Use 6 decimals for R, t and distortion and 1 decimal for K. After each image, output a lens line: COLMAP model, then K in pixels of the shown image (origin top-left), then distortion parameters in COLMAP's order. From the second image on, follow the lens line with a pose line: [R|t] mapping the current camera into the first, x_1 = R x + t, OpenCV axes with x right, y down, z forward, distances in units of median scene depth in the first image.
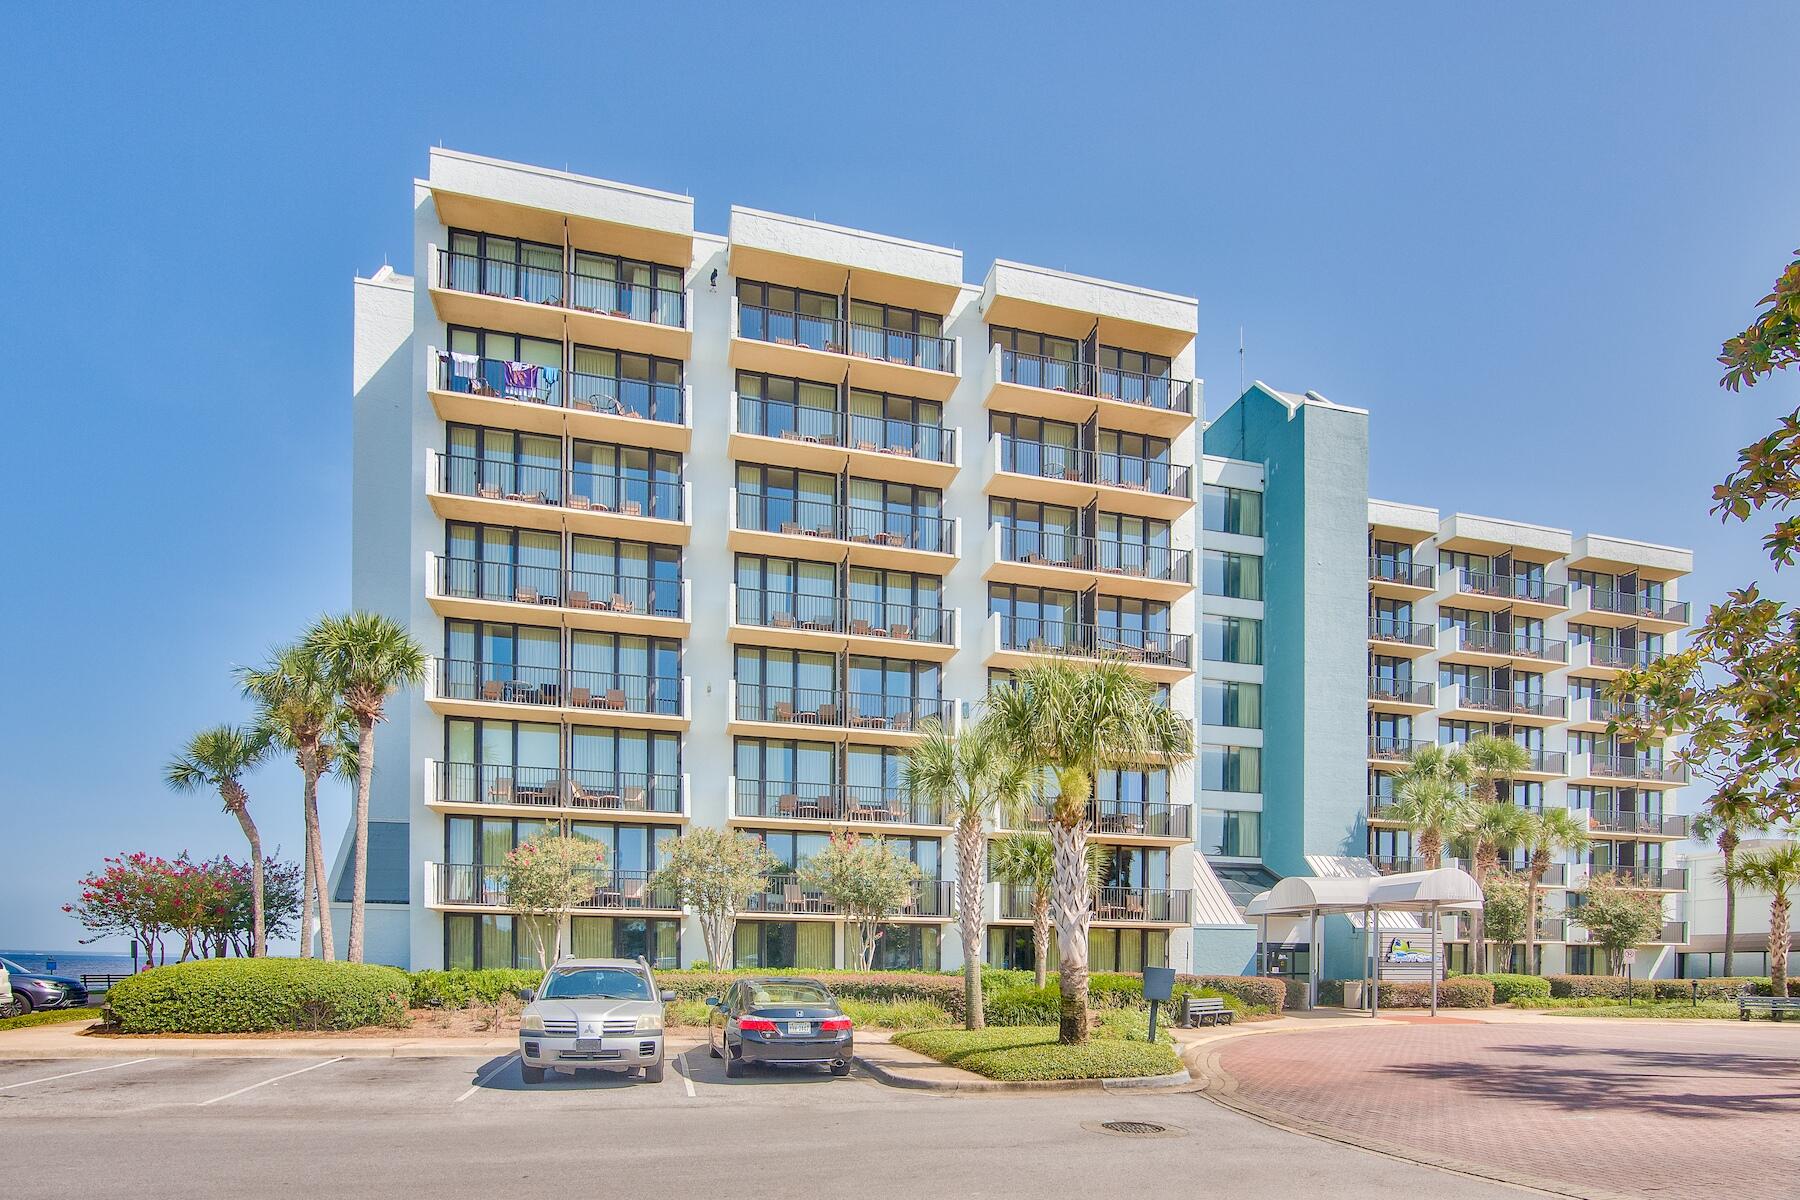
lens RADIAL K [[1083.5, 0, 844.0], [0, 1083.5, 912.1], [0, 0, 1]] dist [-0.021438, -0.000871]
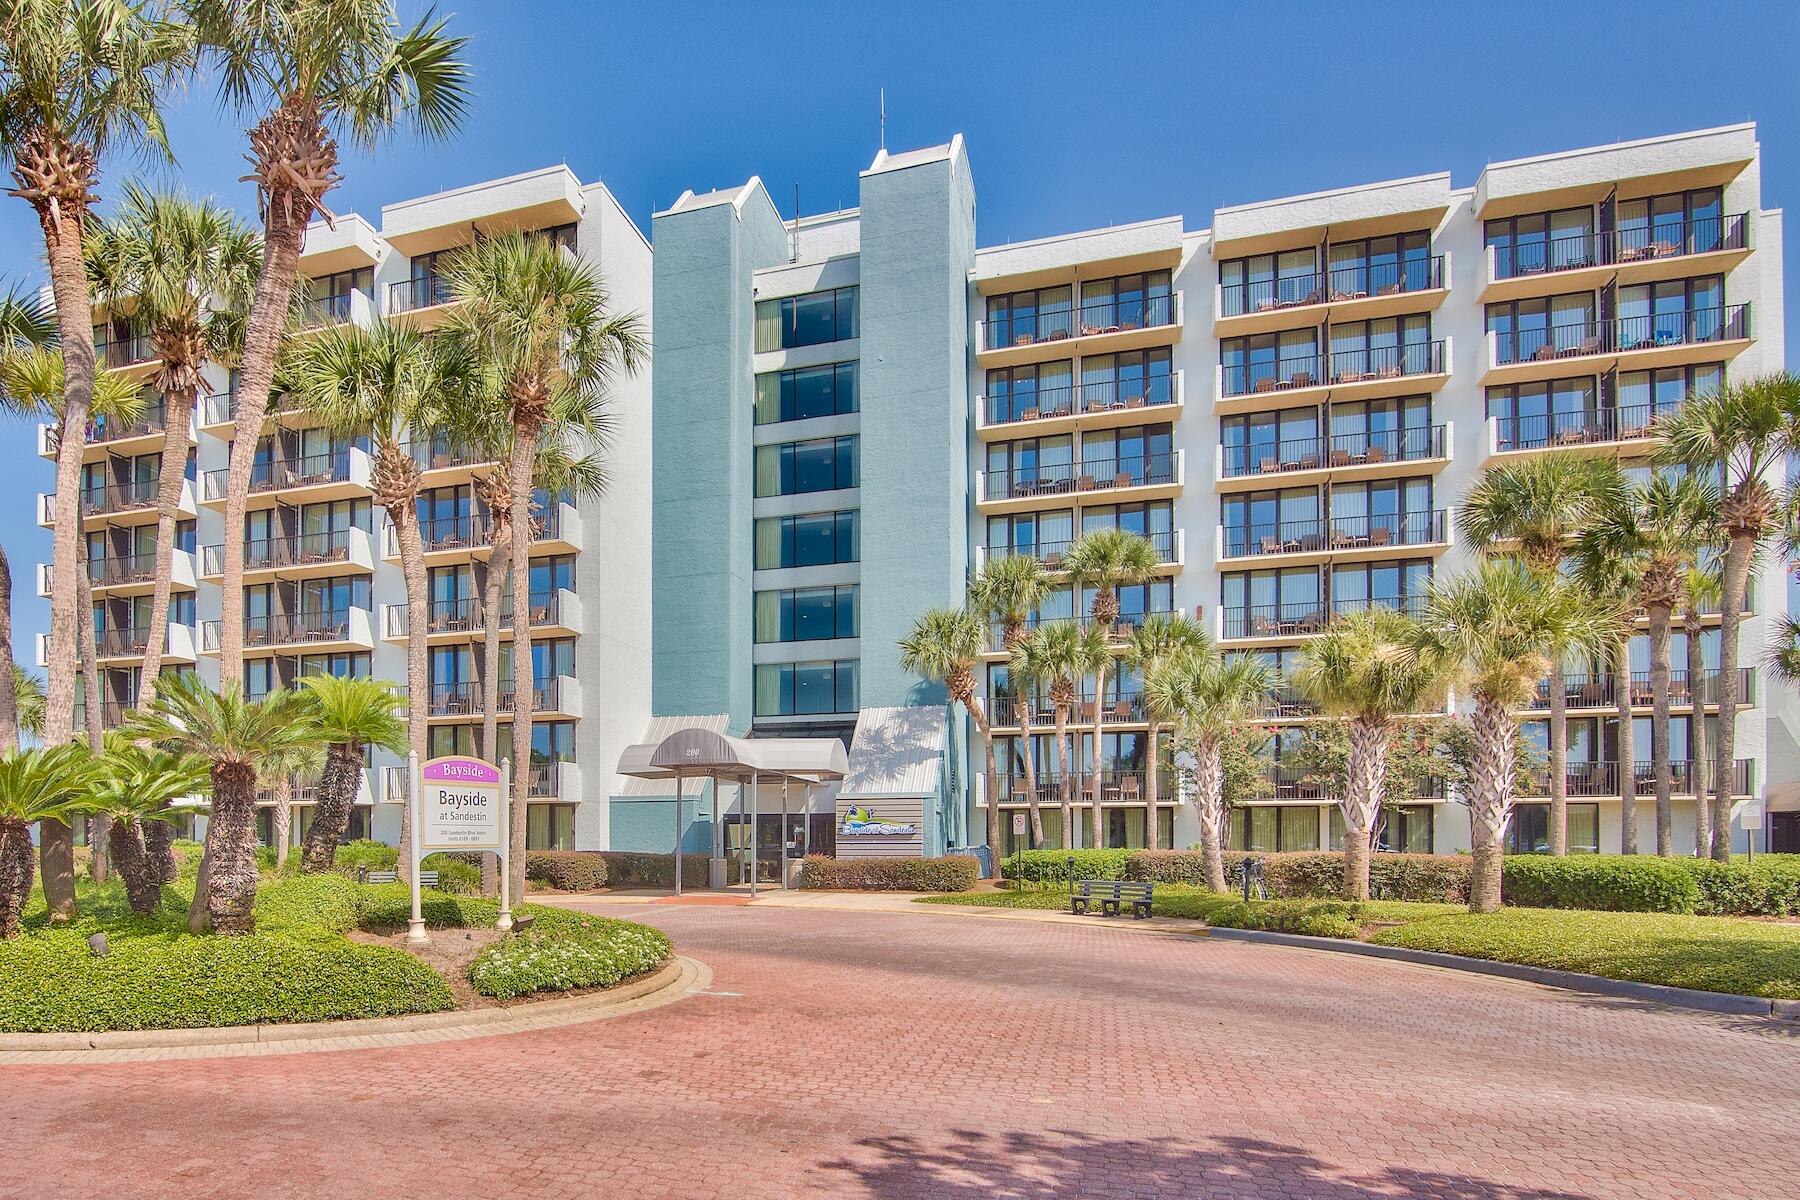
lens RADIAL K [[854.1, 0, 858.9], [0, 854.1, 834.1], [0, 0, 1]] dist [-0.003280, -0.000617]
pose [[0.875869, -0.007785, -0.482486, -0.001219], [0.002873, 0.999936, -0.010919, 0.127851], [0.482540, 0.008177, 0.875836, 0.002091]]
